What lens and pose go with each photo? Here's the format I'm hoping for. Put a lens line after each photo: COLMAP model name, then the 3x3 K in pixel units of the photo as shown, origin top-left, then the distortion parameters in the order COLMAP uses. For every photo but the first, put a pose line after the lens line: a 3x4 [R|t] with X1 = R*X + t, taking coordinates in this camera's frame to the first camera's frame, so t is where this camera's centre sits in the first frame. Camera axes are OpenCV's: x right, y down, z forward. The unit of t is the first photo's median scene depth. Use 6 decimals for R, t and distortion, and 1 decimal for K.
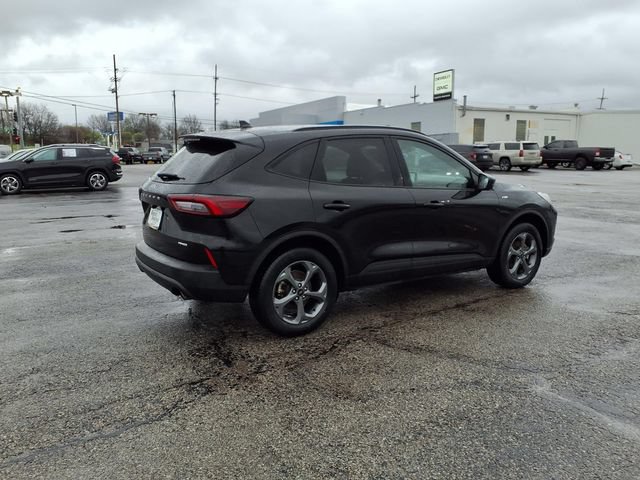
lens RADIAL K [[519.9, 0, 320.1], [0, 519.9, 227.6], [0, 0, 1]] dist [0.086186, -0.143698]
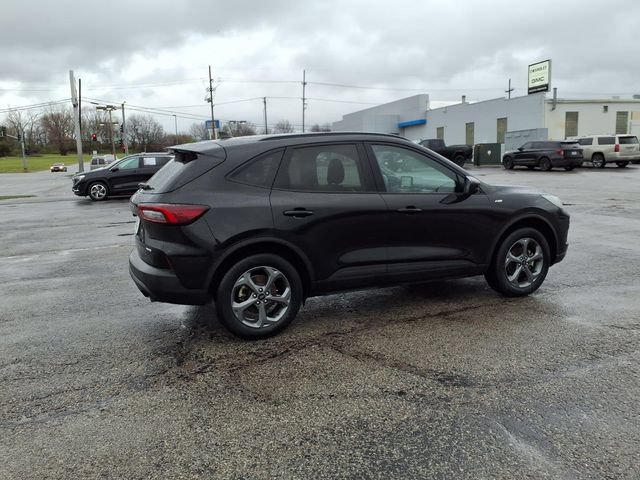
lens RADIAL K [[519.9, 0, 318.0], [0, 519.9, 230.1], [0, 0, 1]] dist [0.080137, -0.129354]
pose [[0.983645, -0.001699, -0.180110, 0.188369], [0.002145, 0.999995, 0.002282, -0.007720], [0.180105, -0.002631, 0.983644, 0.001192]]
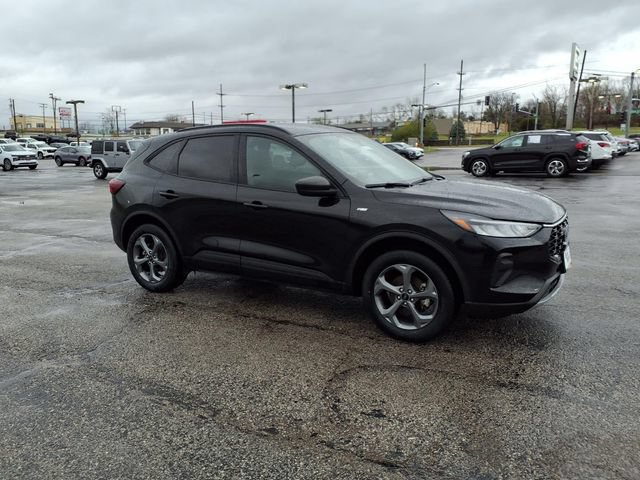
lens RADIAL K [[516.1, 0, 316.9], [0, 516.1, 240.8], [0, 0, 1]] dist [0.083466, -0.139148]
pose [[0.422241, 0.162963, -0.891715, 0.934488], [-0.110735, 0.985613, 0.127688, -0.094747], [0.899695, 0.044829, 0.434212, 0.585635]]
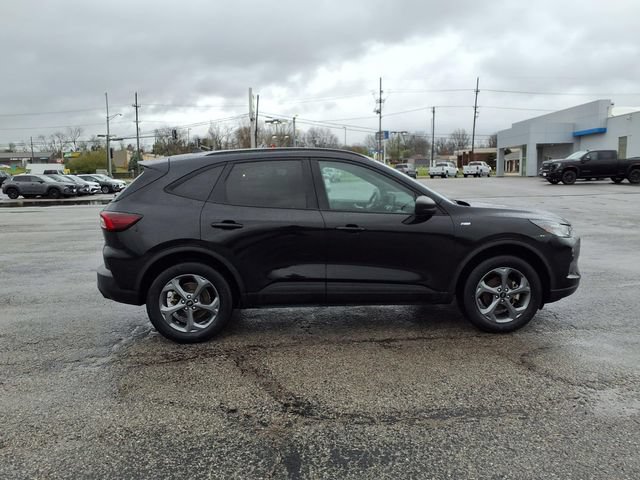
lens RADIAL K [[518.4, 0, 319.0], [0, 518.4, 239.0], [0, 0, 1]] dist [0.074294, -0.125183]
pose [[0.872745, 0.053432, -0.485243, 0.525176], [-0.056054, 0.998386, 0.009119, -0.026335], [0.484947, 0.019242, 0.874332, 0.123915]]
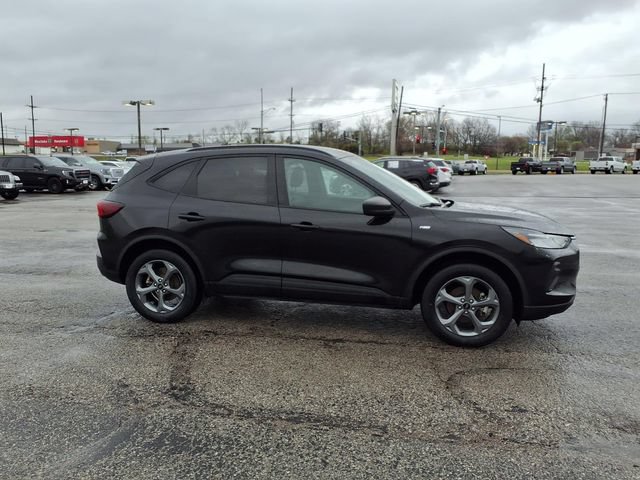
lens RADIAL K [[517.7, 0, 314.9], [0, 517.7, 241.5], [0, 0, 1]] dist [0.072315, -0.126168]
pose [[0.689653, 0.111462, -0.715511, 0.763102], [-0.104601, 0.993054, 0.053877, -0.057982], [0.716546, 0.037686, 0.696521, 0.301869]]
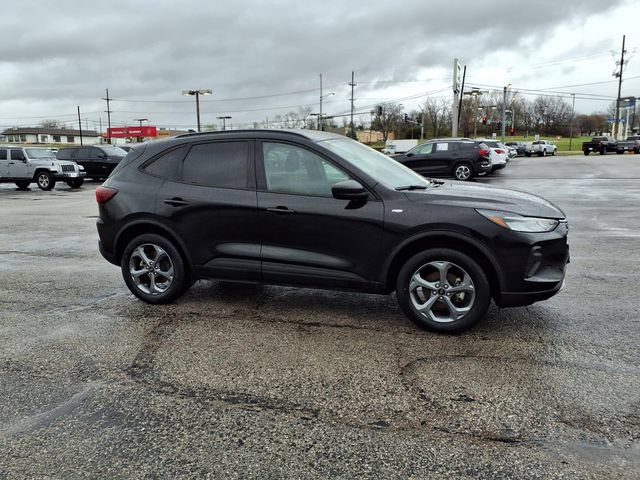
lens RADIAL K [[516.1, 0, 316.9], [0, 516.1, 240.8], [0, 0, 1]] dist [0.083466, -0.139148]
pose [[0.597632, 0.131057, -0.790987, 0.848709], [-0.095002, 0.991175, 0.092447, -0.068904], [0.796122, 0.019896, 0.604809, 0.407293]]
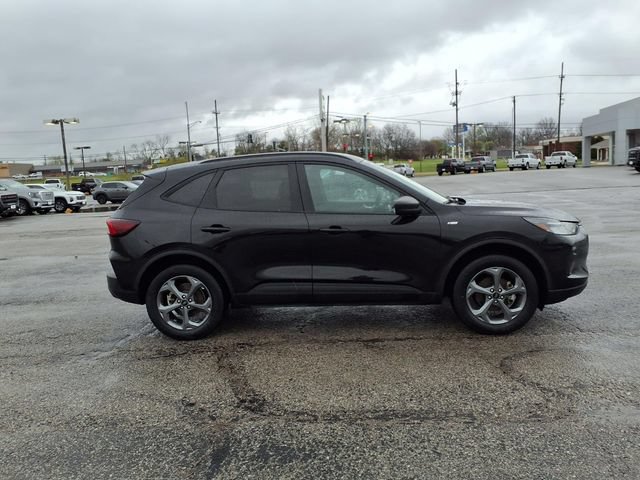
lens RADIAL K [[517.7, 0, 314.9], [0, 517.7, 241.5], [0, 0, 1]] dist [0.072315, -0.126168]
pose [[0.784603, 0.045645, -0.618316, 0.655419], [-0.038322, 0.998950, 0.025116, -0.038531], [0.618813, 0.003990, 0.785528, 0.192979]]
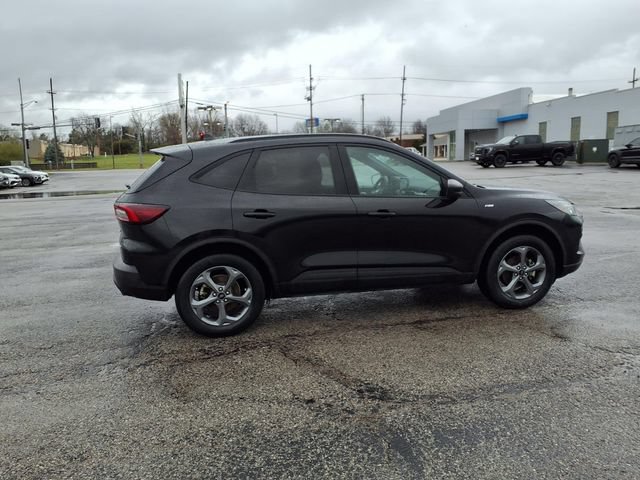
lens RADIAL K [[517.8, 0, 321.5], [0, 517.8, 240.6], [0, 0, 1]] dist [0.084984, -0.144137]
pose [[0.932812, 0.032320, -0.358911, 0.382158], [-0.023084, 0.999284, 0.029990, -0.017693], [0.359623, -0.019690, 0.932890, 0.065763]]
